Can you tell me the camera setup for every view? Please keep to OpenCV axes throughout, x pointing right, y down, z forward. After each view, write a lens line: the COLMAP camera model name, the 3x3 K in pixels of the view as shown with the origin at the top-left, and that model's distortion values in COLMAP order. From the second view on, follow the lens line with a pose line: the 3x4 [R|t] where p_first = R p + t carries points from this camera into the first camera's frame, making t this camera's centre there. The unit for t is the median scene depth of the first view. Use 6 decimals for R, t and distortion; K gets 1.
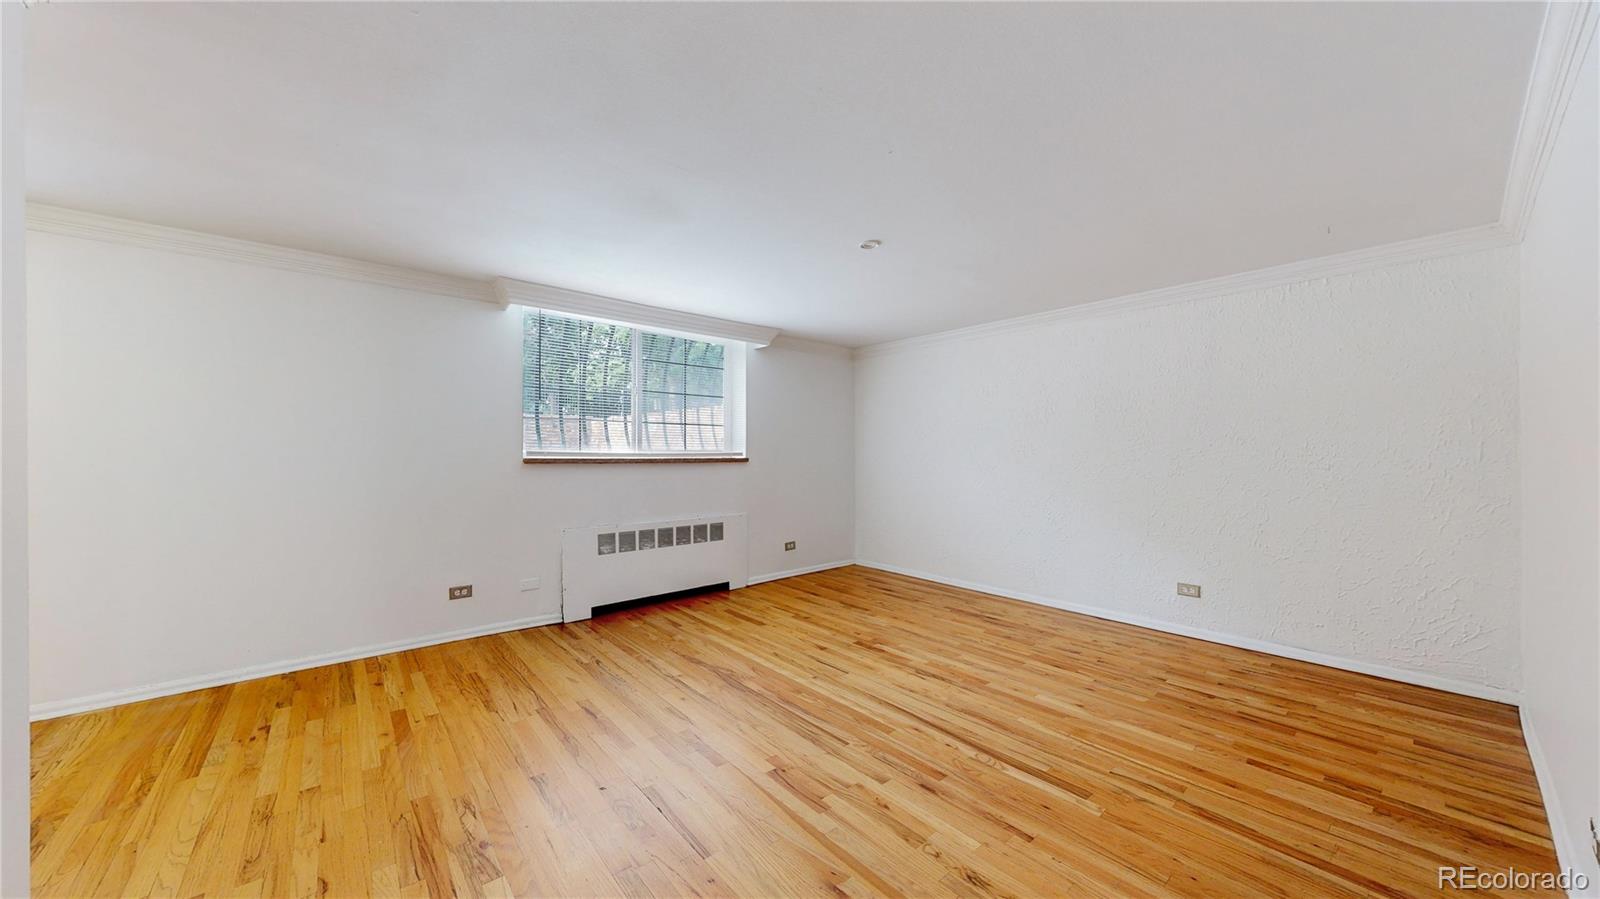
lens RADIAL K [[548.6, 0, 793.3], [0, 548.6, 444.9], [0, 0, 1]] dist [0.002080, 0.000270]
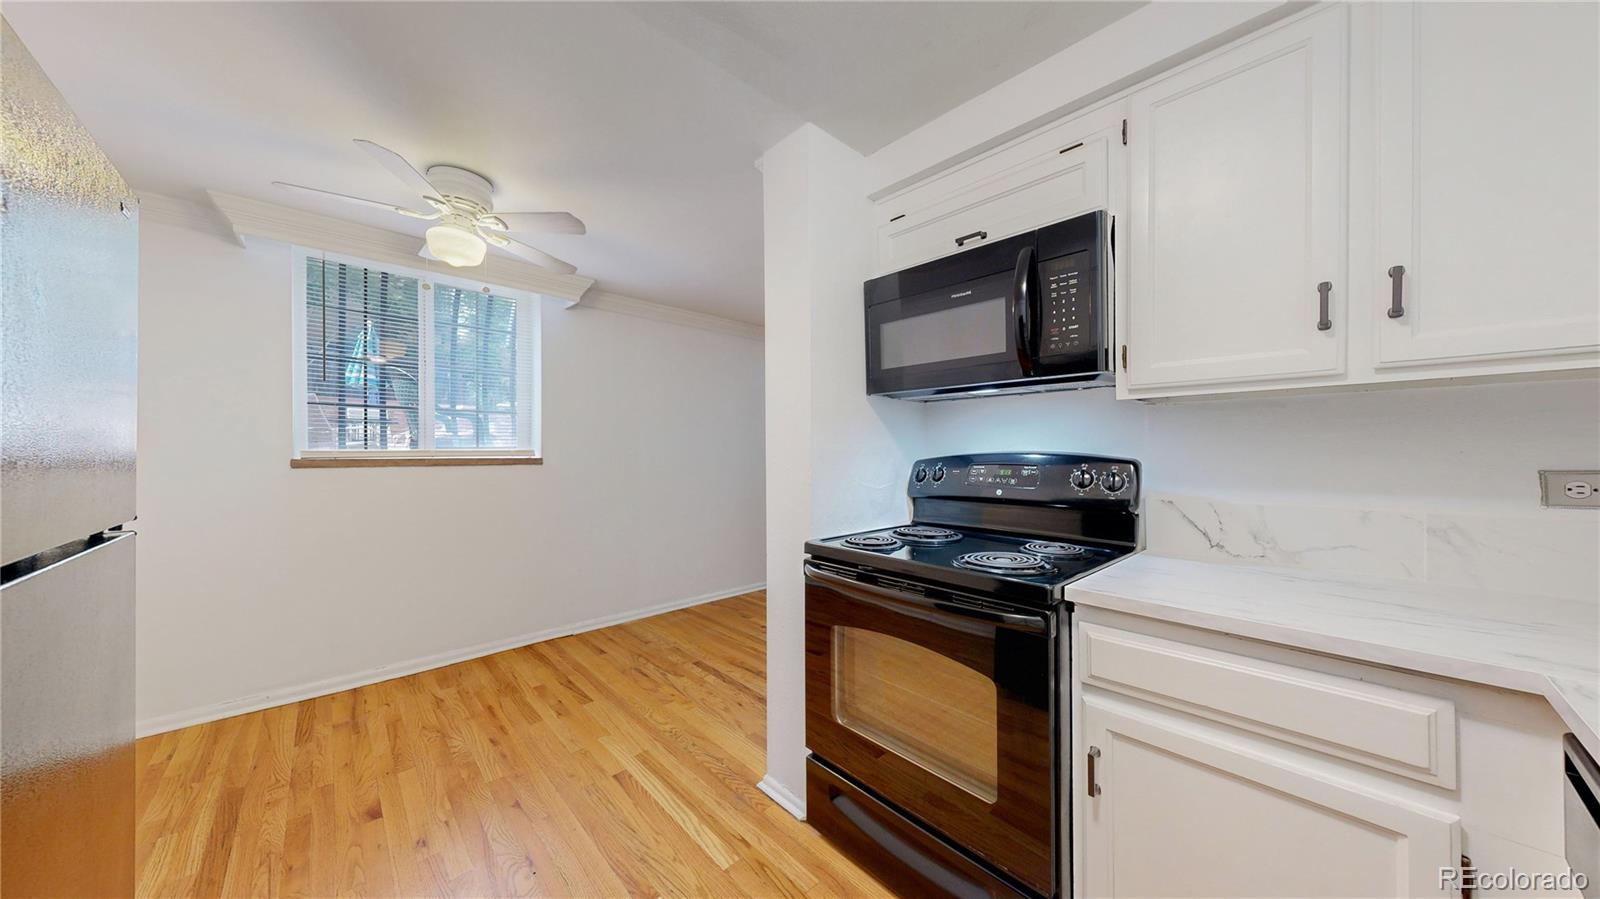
lens RADIAL K [[505.3, 0, 797.9], [0, 505.3, 452.3], [0, 0, 1]] dist [0.000390, 0.000020]
pose [[0.998509, 0.003571, 0.054472, -0.560474], [-0.004178, 0.999931, 0.011020, -0.002893], [-0.054429, -0.011231, 0.998454, -0.268832]]
